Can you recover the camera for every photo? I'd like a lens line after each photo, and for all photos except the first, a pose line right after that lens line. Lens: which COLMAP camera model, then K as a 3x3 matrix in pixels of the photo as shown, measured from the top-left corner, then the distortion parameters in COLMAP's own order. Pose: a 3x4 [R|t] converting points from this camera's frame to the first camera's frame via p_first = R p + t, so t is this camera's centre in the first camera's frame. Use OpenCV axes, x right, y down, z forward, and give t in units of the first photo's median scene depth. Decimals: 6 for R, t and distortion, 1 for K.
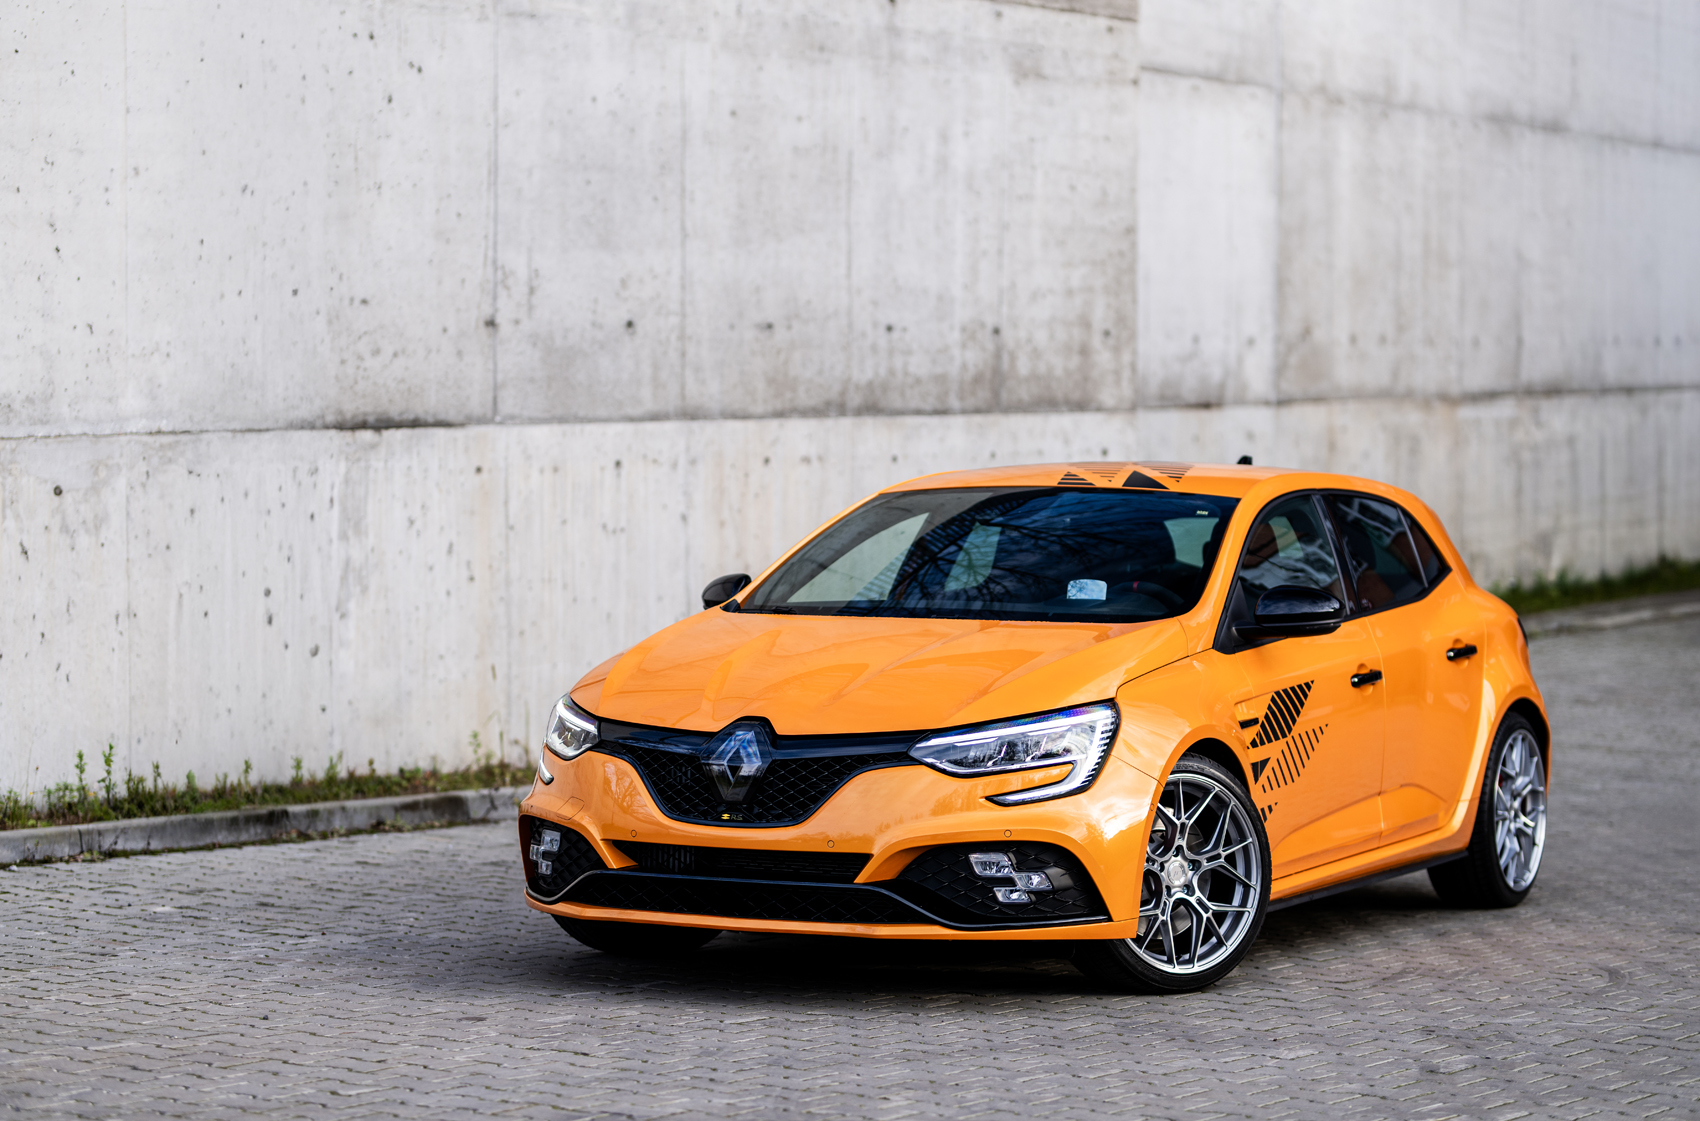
lens RADIAL K [[4014.2, 0, 856.3], [0, 4014.2, 551.0], [0, 0, 1]] dist [-0.039233, 0.000000]
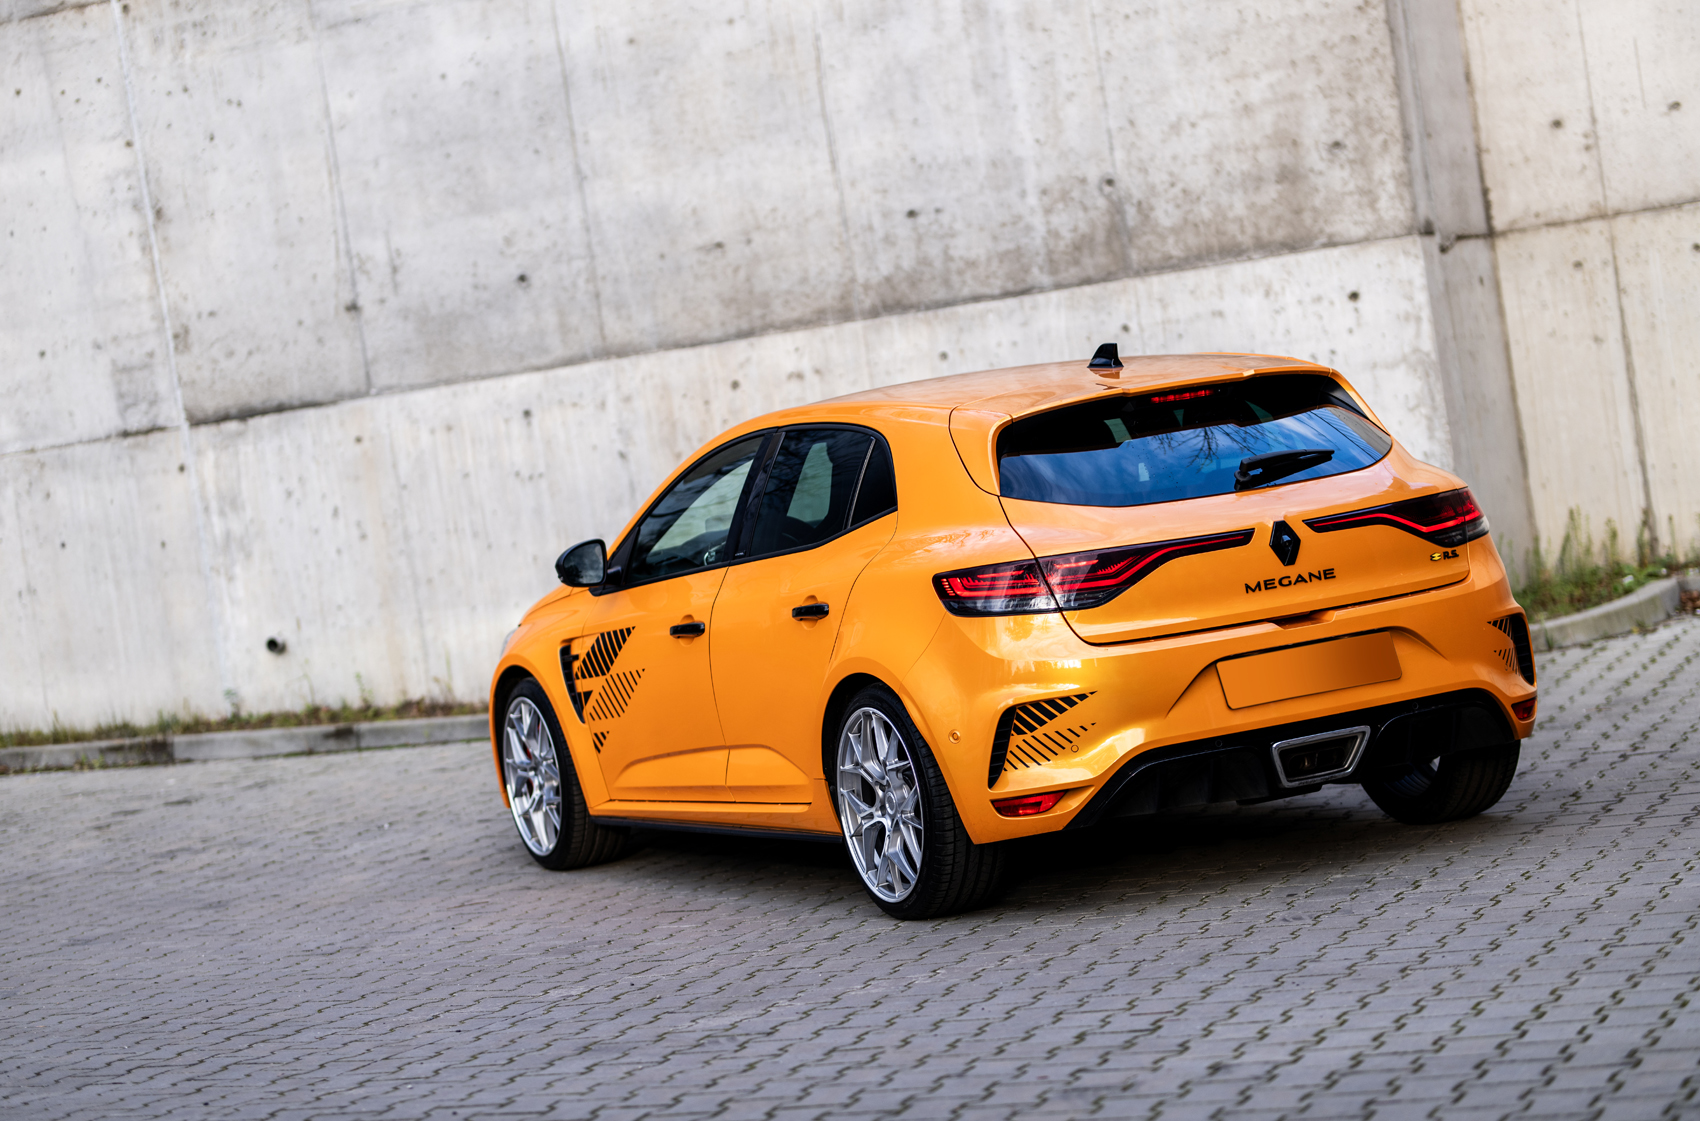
lens RADIAL K [[3859.2, 0, 855.7], [0, 3859.2, 554.0], [0, 0, 1]] dist [-0.046810, 0.000000]
pose [[0.144651, 0.025299, -0.989159, 1.028826], [0.099875, 0.994194, 0.040033, -0.018396], [0.984429, -0.104583, 0.141284, 1.018950]]
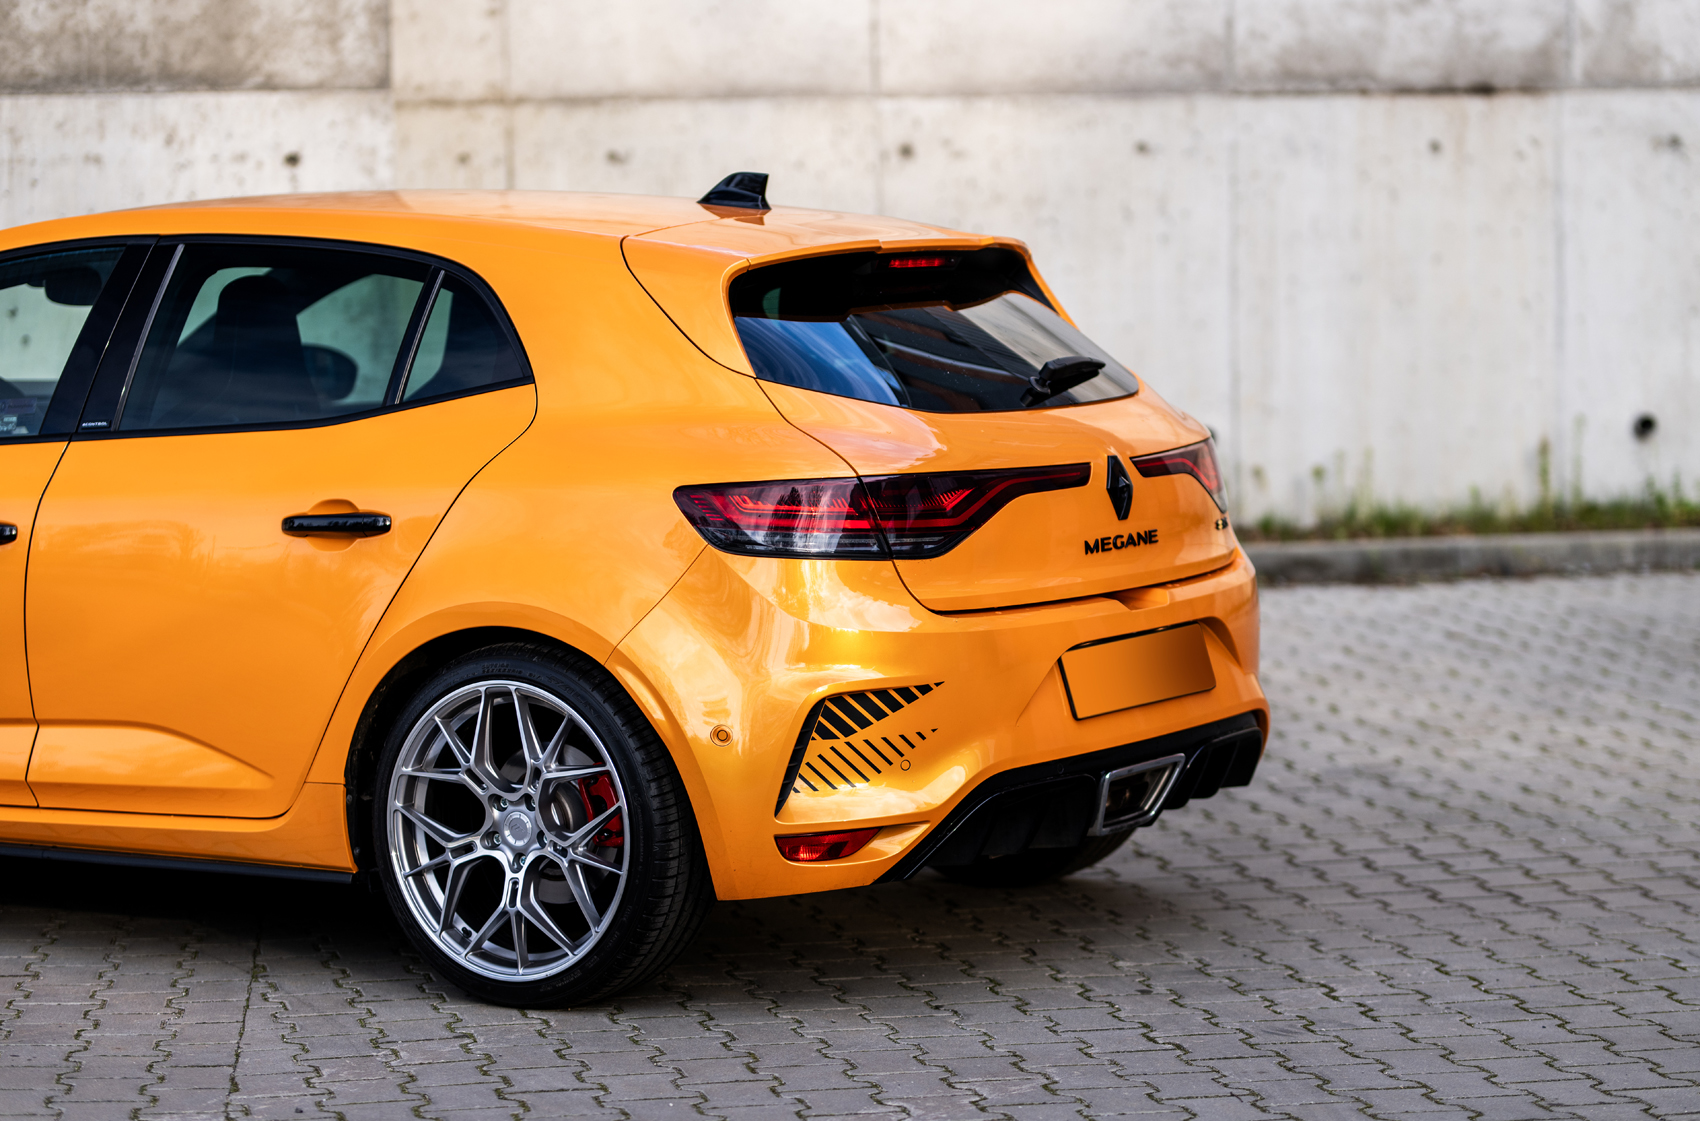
lens RADIAL K [[4256.6, 0, 858.8], [0, 4256.6, 557.8], [0, 0, 1]] dist [-0.035197, 0.000000]
pose [[0.656297, 0.063348, -0.751839, 0.764171], [-0.021851, 0.997647, 0.064985, -0.011004], [0.754186, -0.026221, 0.656137, 0.835947]]
